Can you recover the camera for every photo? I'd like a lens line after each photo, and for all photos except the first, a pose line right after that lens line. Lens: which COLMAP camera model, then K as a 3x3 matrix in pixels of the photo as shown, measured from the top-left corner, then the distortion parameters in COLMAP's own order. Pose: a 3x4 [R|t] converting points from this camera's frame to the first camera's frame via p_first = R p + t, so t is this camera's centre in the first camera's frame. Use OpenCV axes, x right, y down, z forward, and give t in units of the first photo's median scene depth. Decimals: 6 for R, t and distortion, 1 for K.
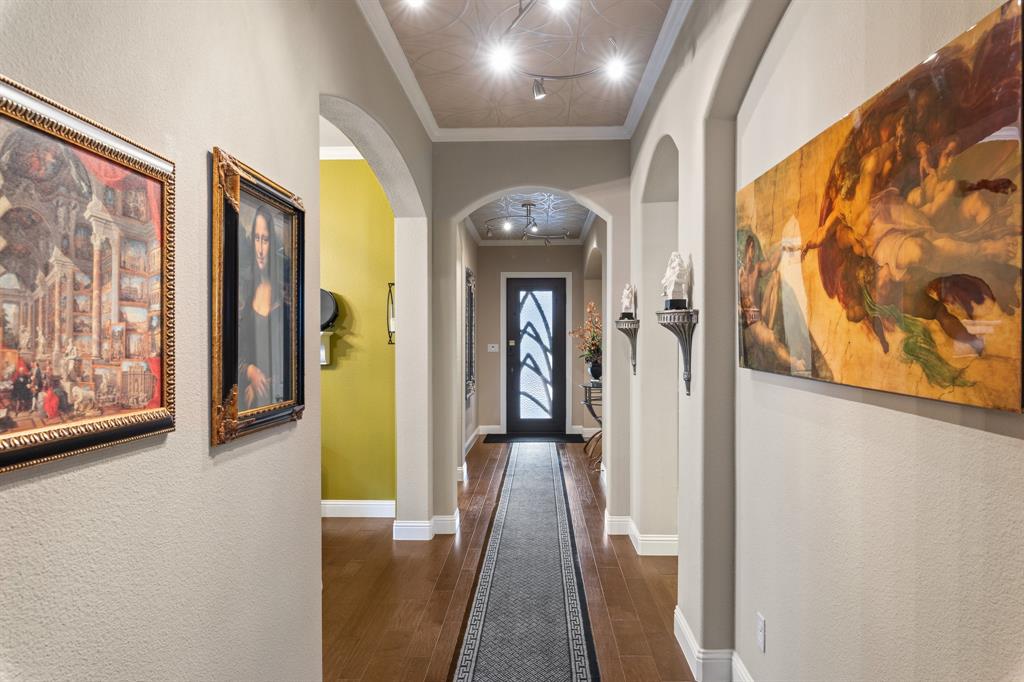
lens RADIAL K [[653.9, 0, 512.1], [0, 653.9, 341.1], [0, 0, 1]] dist [-0.001729, -0.000040]
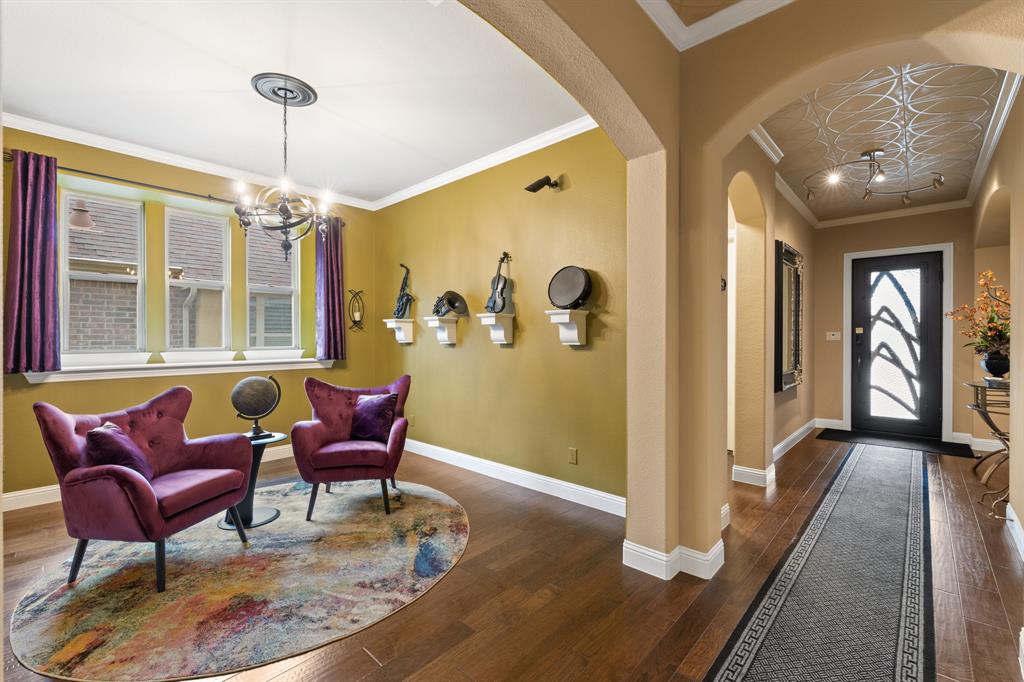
lens RADIAL K [[440.9, 0, 512.5], [0, 440.9, 337.3], [0, 0, 1]] dist [0.003796, -0.000148]
pose [[0.762948, 0.001793, -0.646457, 0.031456], [-0.001391, 0.999998, 0.001132, 0.013152], [0.646458, 0.000036, 0.762949, 0.243449]]
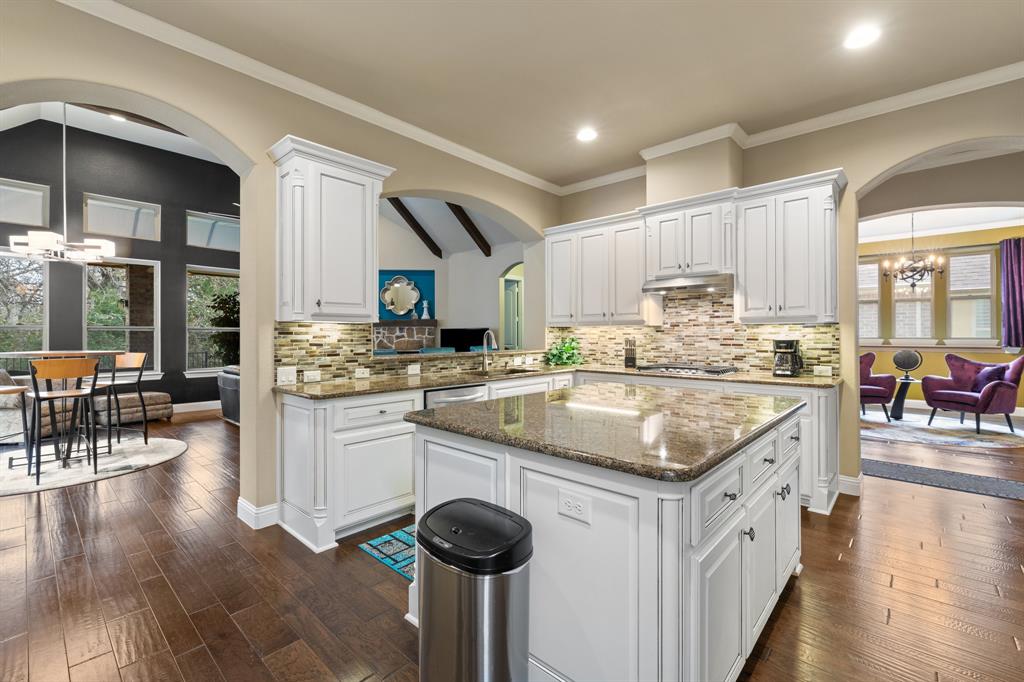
lens RADIAL K [[440.9, 0, 514.4], [0, 440.9, 333.6], [0, 0, 1]] dist [0.003796, -0.000148]
pose [[-0.633789, 0.003423, -0.773499, 0.574782], [0.004110, 0.999991, 0.001058, 0.015550], [0.773495, -0.002508, -0.633797, 0.338219]]
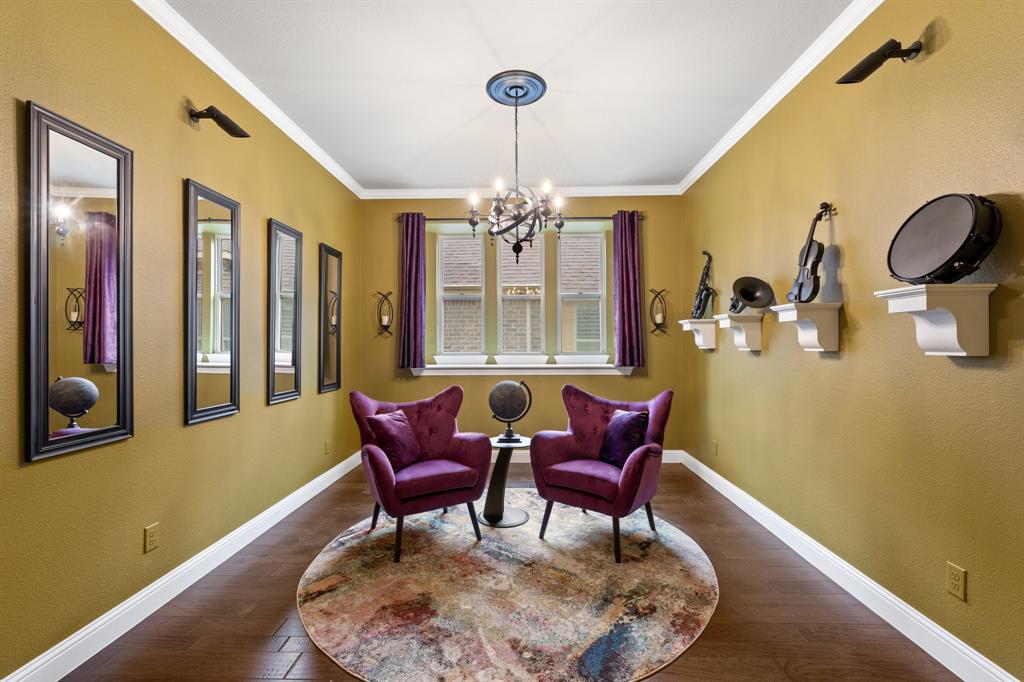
lens RADIAL K [[440.9, 0, 515.0], [0, 440.9, 342.5], [0, 0, 1]] dist [0.003796, -0.000148]
pose [[0.020002, 0.000108, -0.999800, 0.010372], [0.003050, 0.999995, 0.000169, 0.013829], [0.999795, -0.003053, 0.020002, 0.371571]]
